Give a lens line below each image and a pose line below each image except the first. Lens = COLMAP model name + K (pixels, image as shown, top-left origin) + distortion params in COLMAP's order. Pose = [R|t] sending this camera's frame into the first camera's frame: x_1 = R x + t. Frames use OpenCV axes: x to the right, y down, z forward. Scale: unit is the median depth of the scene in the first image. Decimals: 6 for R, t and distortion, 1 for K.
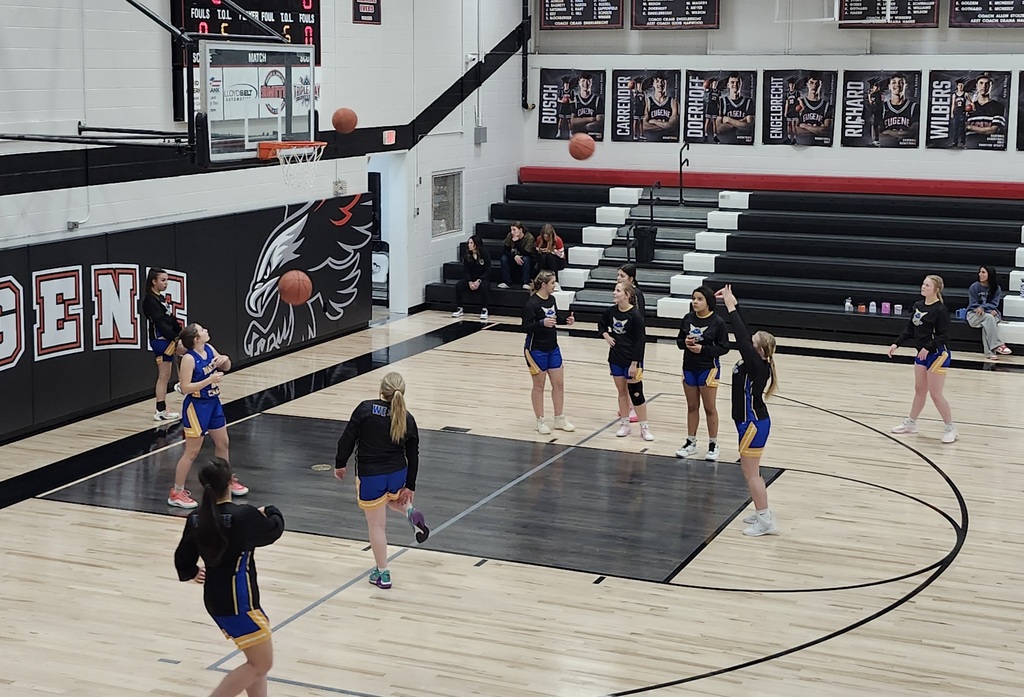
lens RADIAL K [[1720.1, 0, 363.0], [0, 1720.1, 266.6], [0, 0, 1]] dist [0.176653, -0.159548]
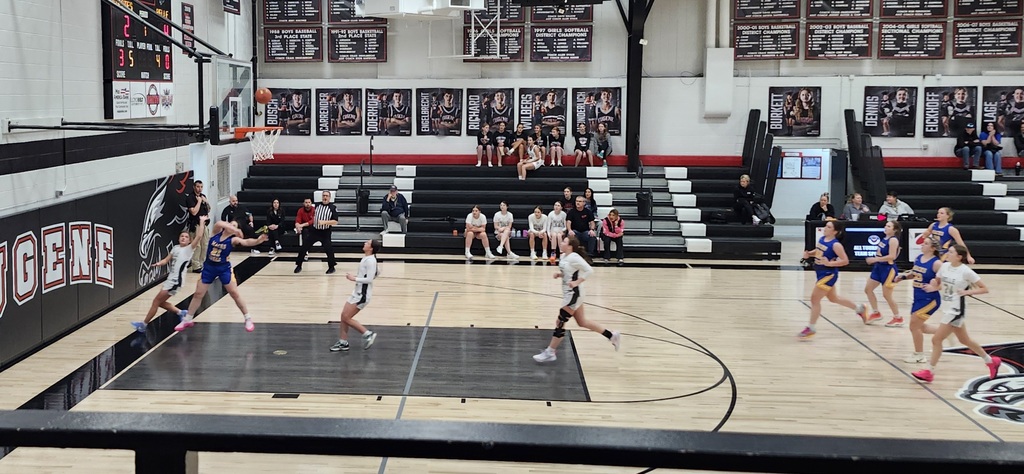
lens RADIAL K [[1149.3, 0, 372.9], [0, 1149.3, 170.5], [0, 0, 1]] dist [0.180924, -0.396859]
pose [[0.949688, -0.027627, 0.311976, -0.136220], [0.043757, 0.998036, -0.044819, 0.006271], [-0.310125, 0.056215, 0.949032, 0.028907]]
